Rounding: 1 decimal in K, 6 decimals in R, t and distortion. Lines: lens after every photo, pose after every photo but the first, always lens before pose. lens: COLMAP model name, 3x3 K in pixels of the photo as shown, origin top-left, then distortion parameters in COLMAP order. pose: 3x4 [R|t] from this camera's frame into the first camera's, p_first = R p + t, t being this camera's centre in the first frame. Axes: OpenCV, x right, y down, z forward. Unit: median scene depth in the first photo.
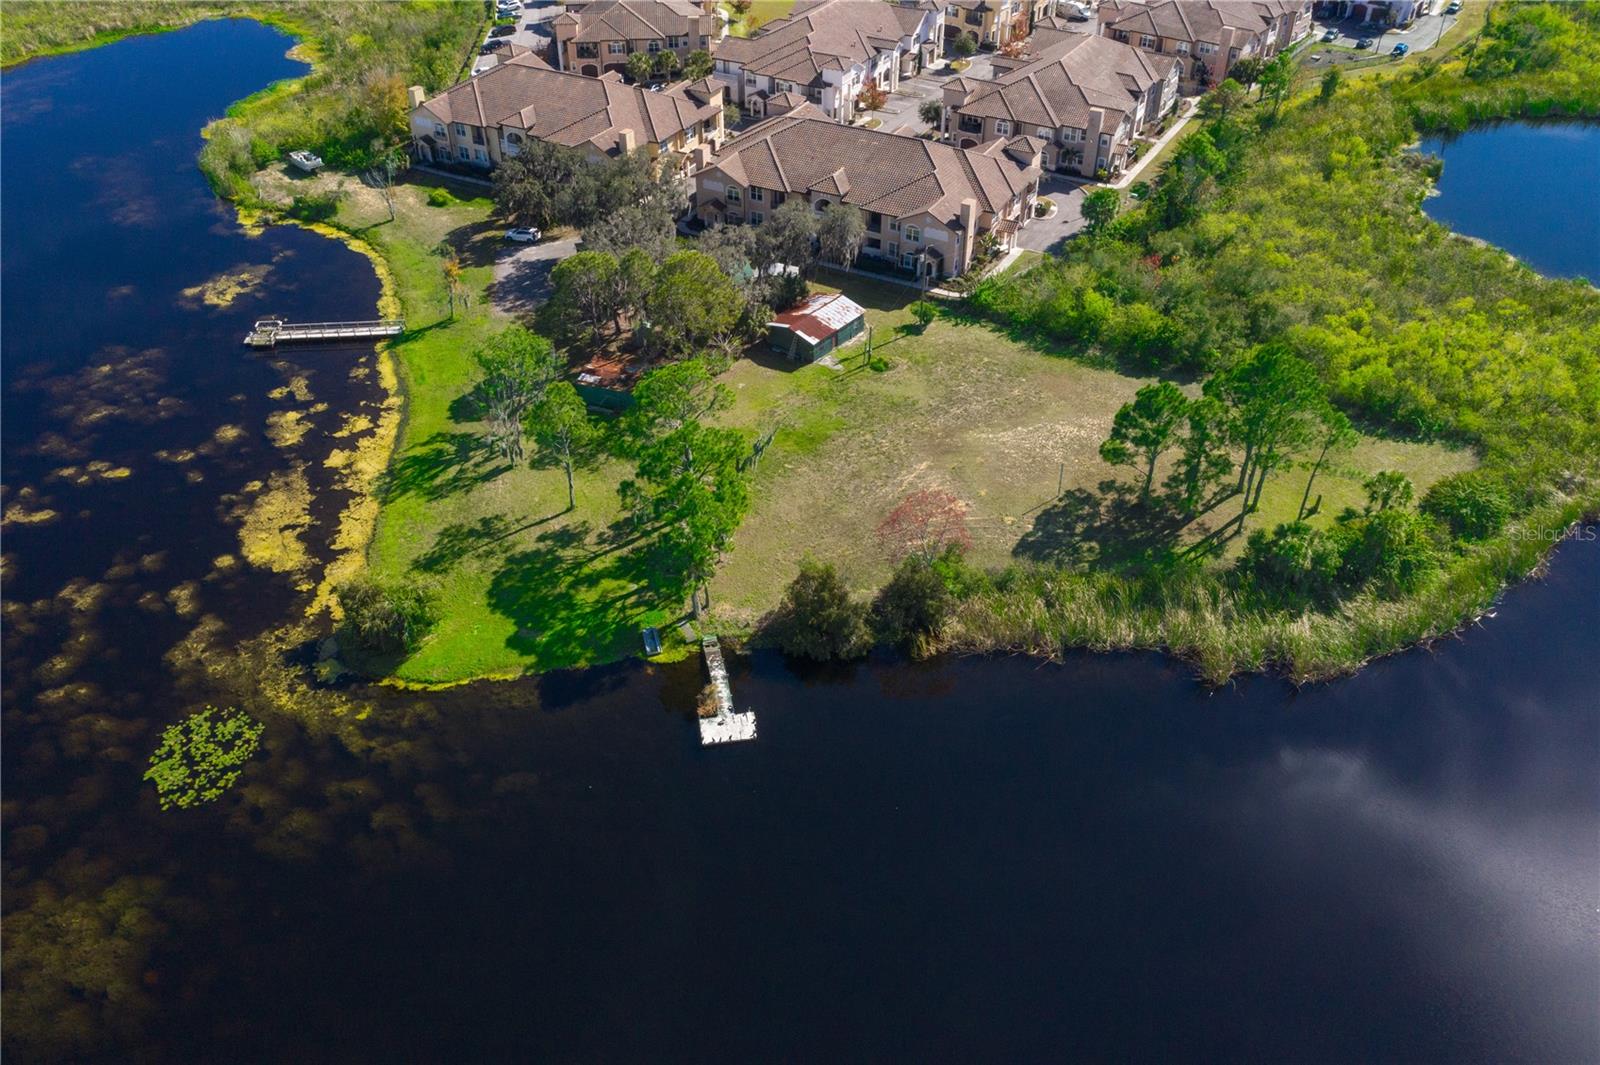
lens RADIAL K [[1260.5, 0, 795.4], [0, 1260.5, 509.4], [0, 0, 1]] dist [-0.024518, 0.005830]
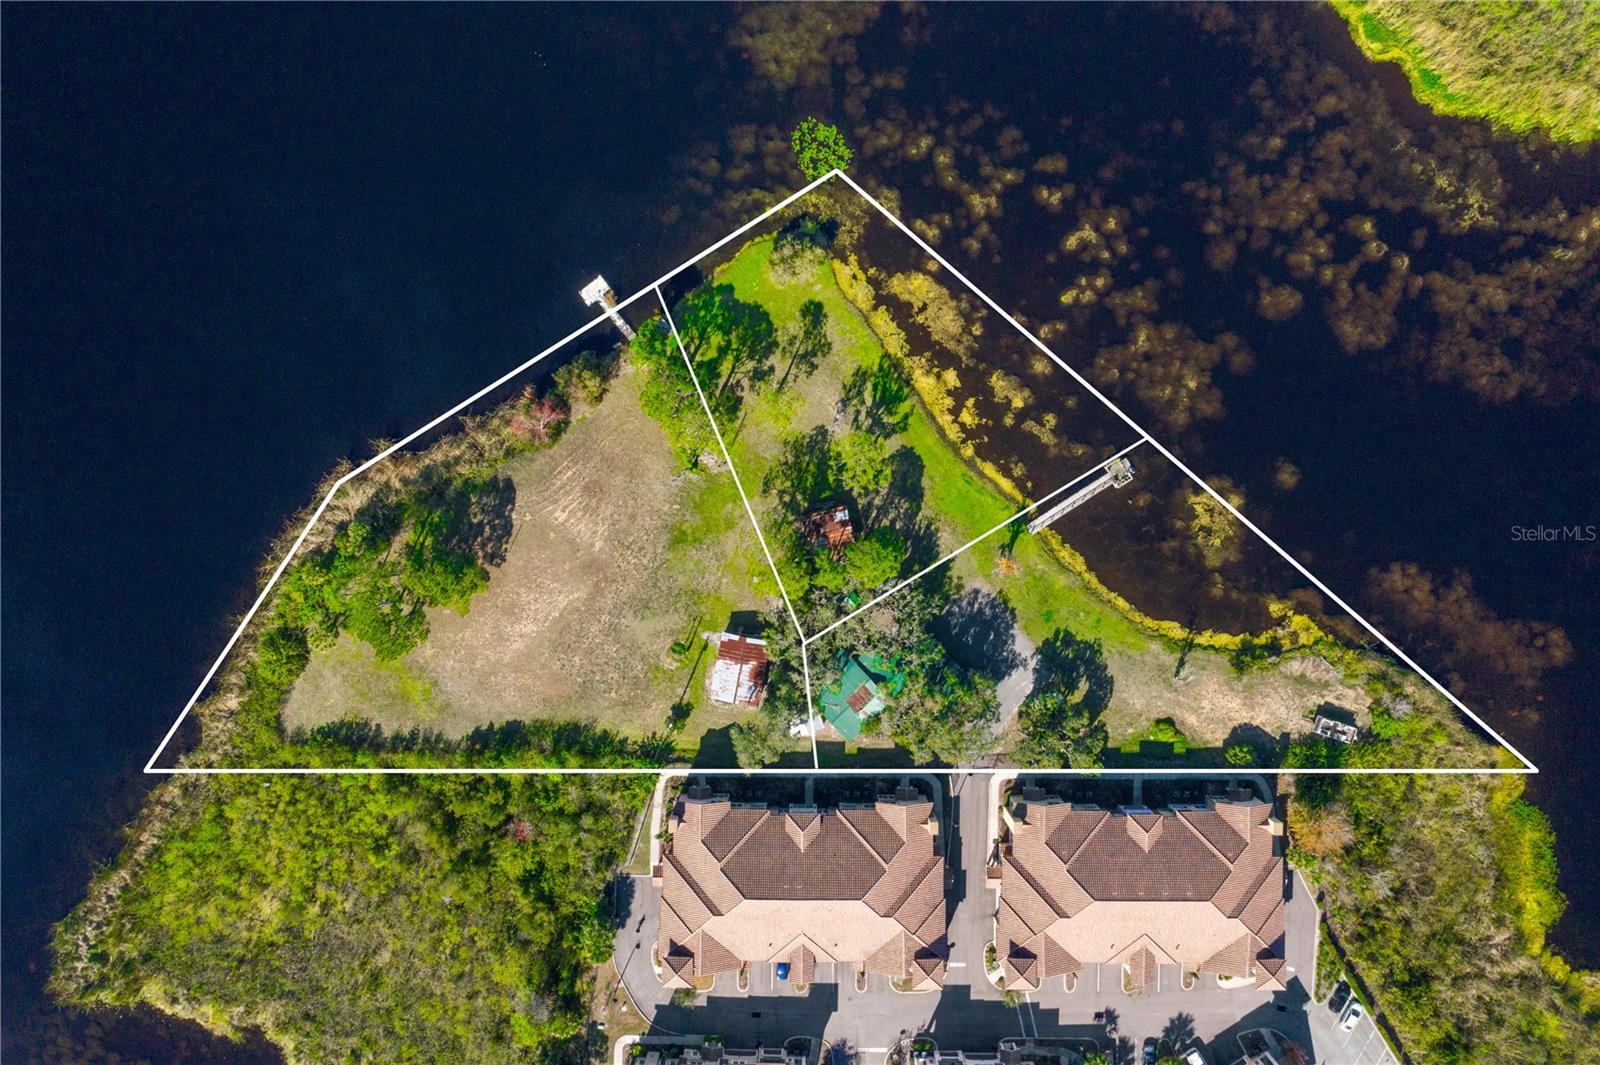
lens RADIAL K [[1260.5, 0, 795.4], [0, 1260.5, 509.4], [0, 0, 1]] dist [-0.024518, 0.005830]
pose [[-0.880532, 0.473609, 0.018919, -0.132524], [-0.278431, -0.549135, 0.787989, -1.060570], [0.383588, 0.688582, 0.615398, 0.097819]]
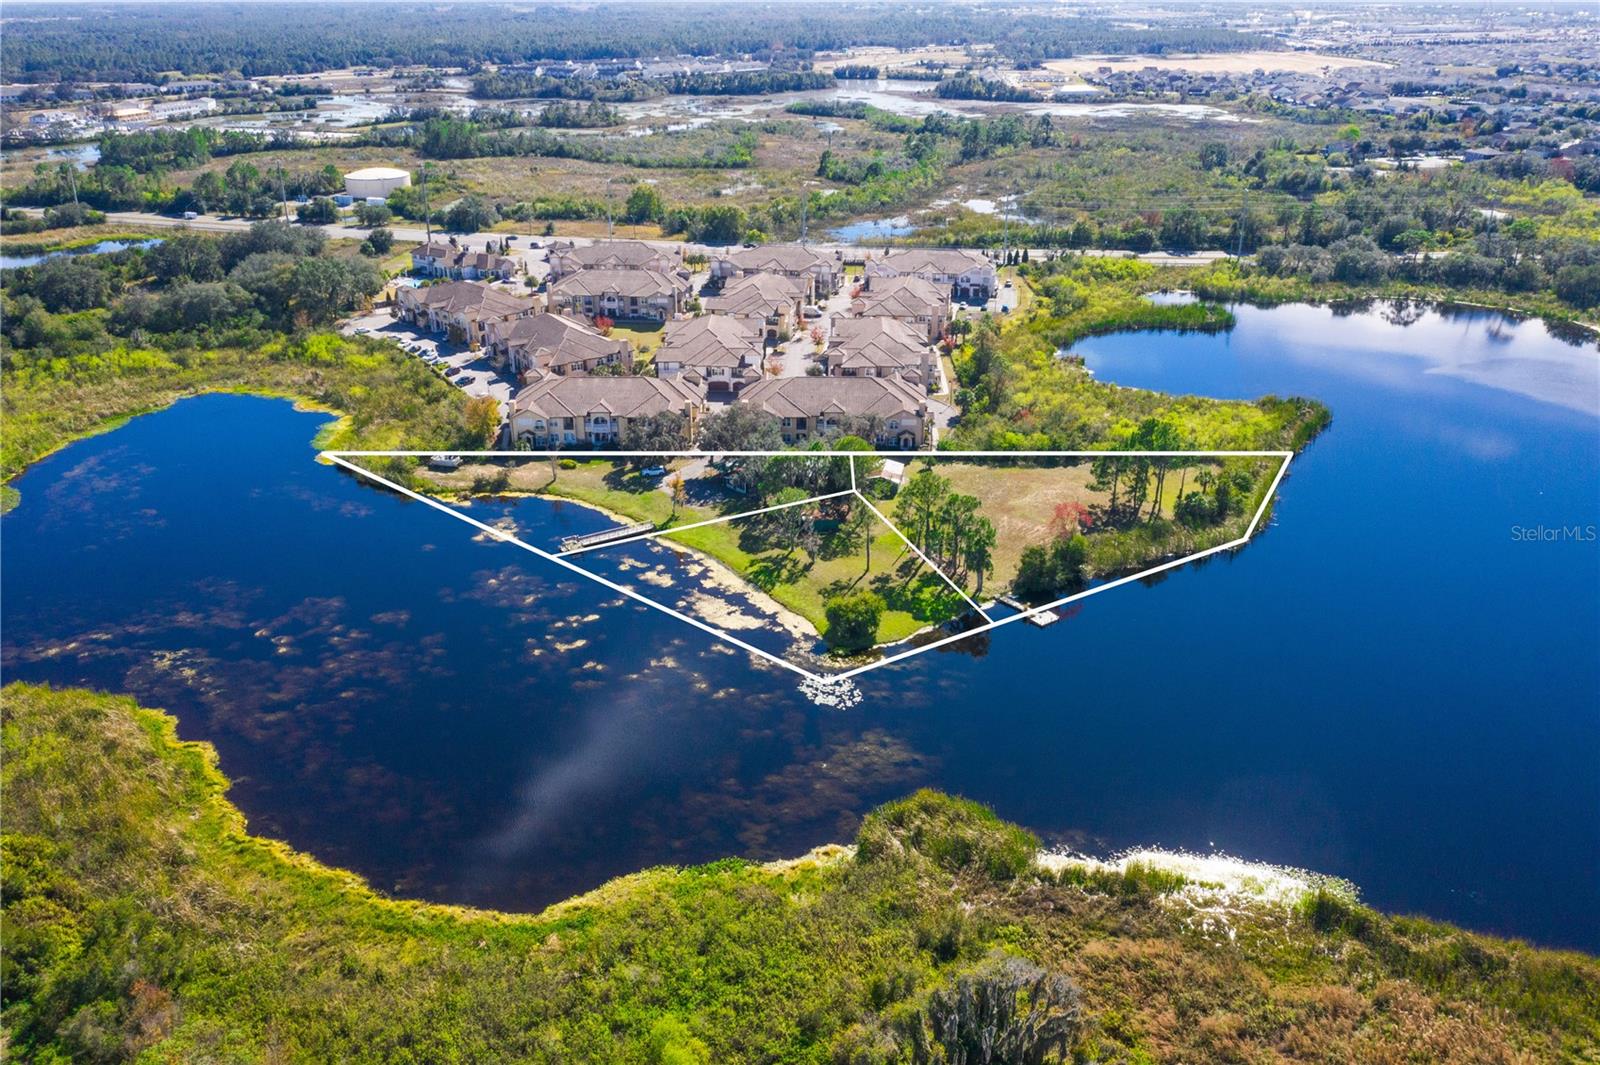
lens RADIAL K [[1240.5, 0, 800.0], [0, 1240.5, 532.5], [0, 0, 1]] dist [-0.030745, 0.007759]
pose [[0.880568, -0.188781, 0.434698, -0.808875], [0.283857, 0.944601, -0.164786, 0.168741], [-0.379508, 0.268498, 0.885372, -0.430468]]
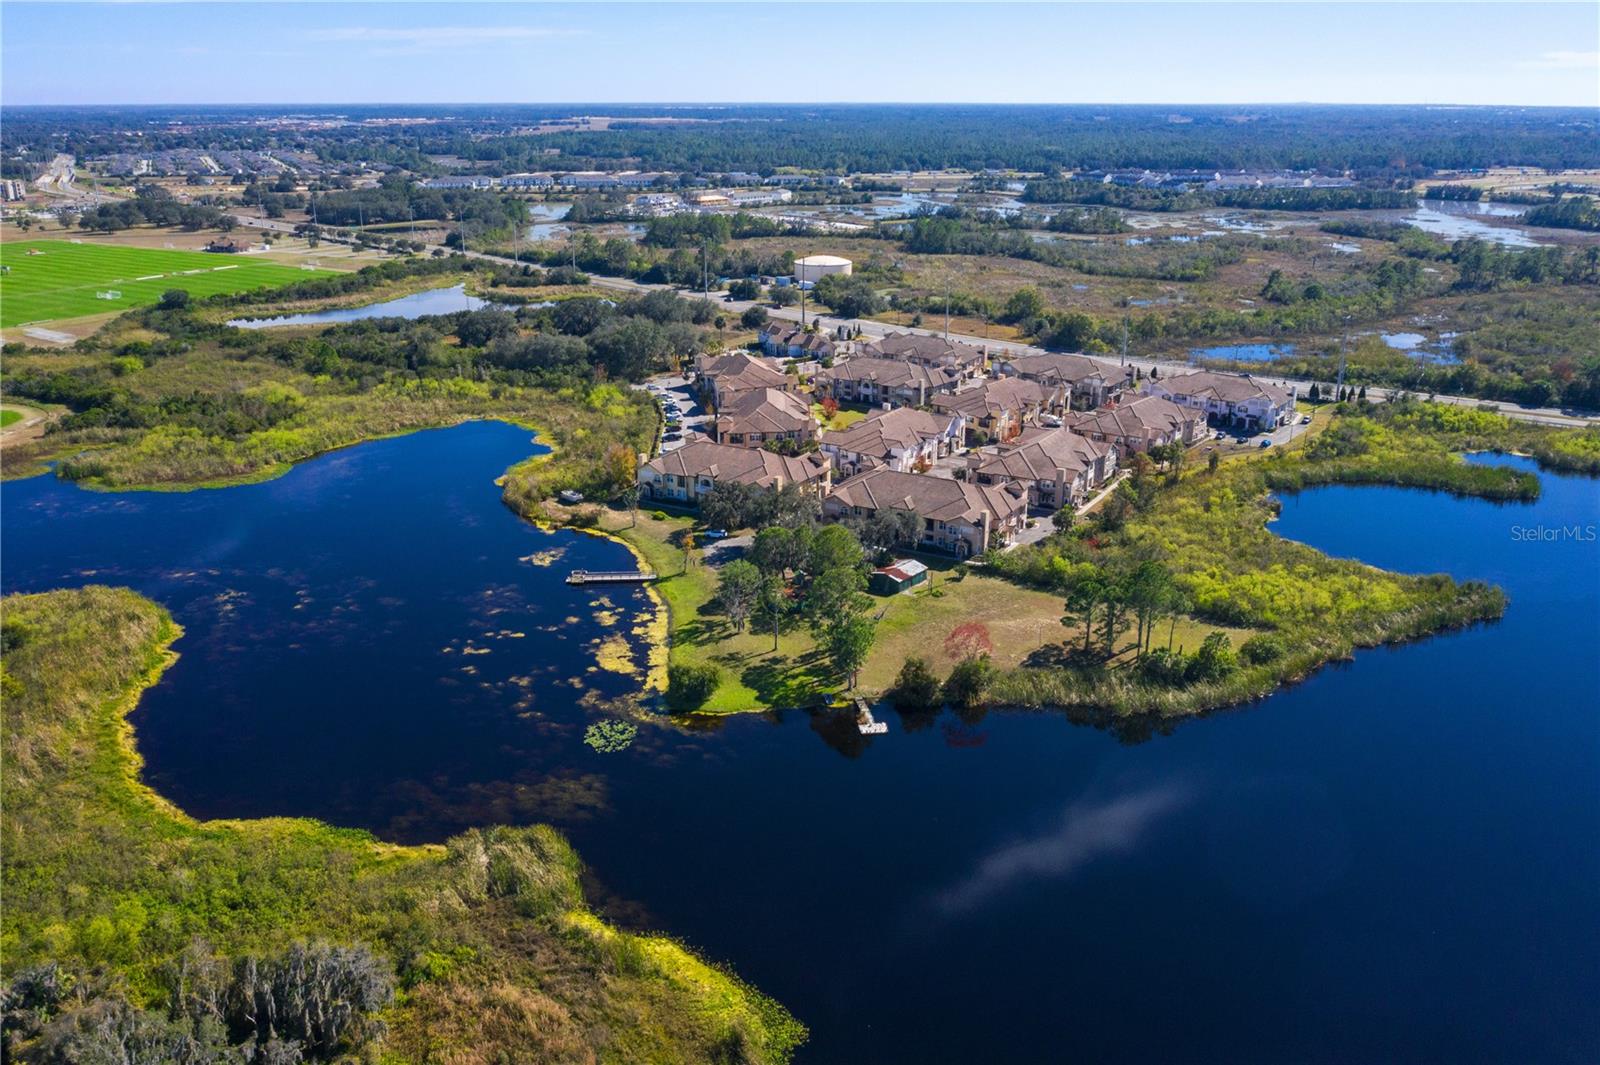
lens RADIAL K [[1260.5, 0, 795.4], [0, 1260.5, 509.4], [0, 0, 1]] dist [-0.024518, 0.005830]
pose [[0.999841, 0.009898, -0.014820, -0.097393], [-0.014181, 0.945550, -0.325167, 0.319951], [0.010795, 0.325326, 0.945540, -0.640173]]
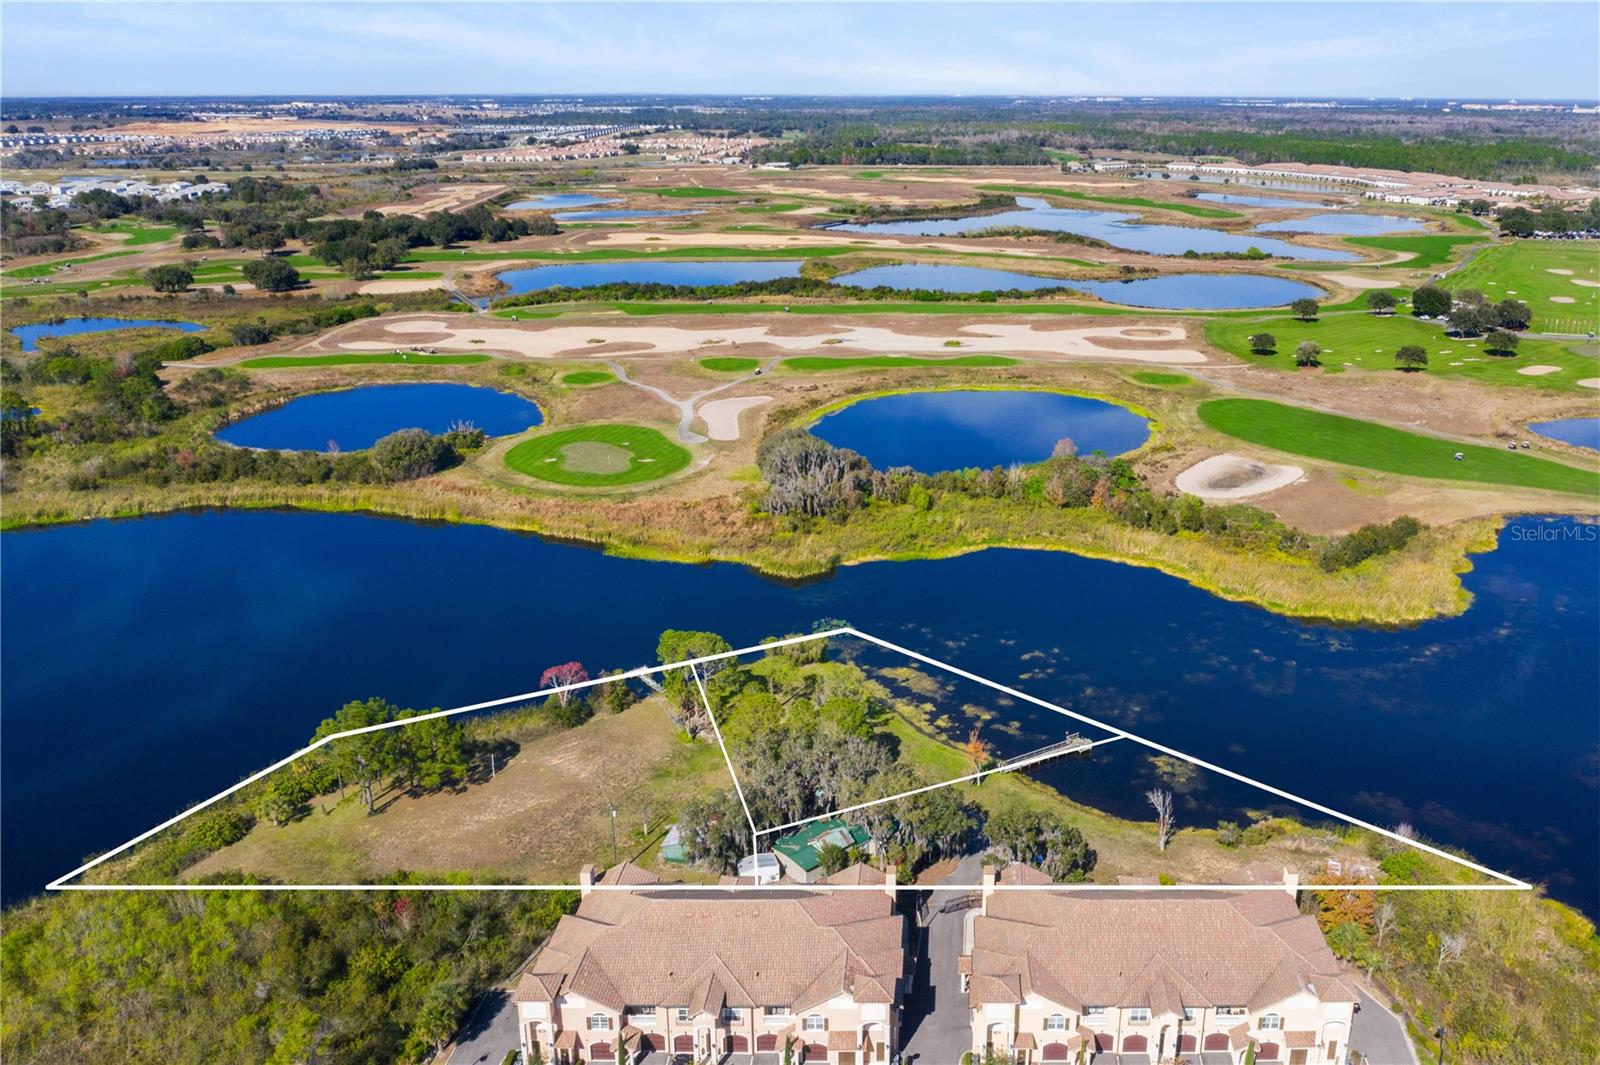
lens RADIAL K [[1253.4, 0, 965.0], [0, 1253.4, 531.9], [0, 0, 1]] dist [-0.025763, 0.011727]
pose [[-0.876303, 0.159831, -0.454474, 0.284687], [-0.292274, 0.573545, 0.765260, -1.281319], [0.382973, 0.803430, -0.455885, 1.364859]]
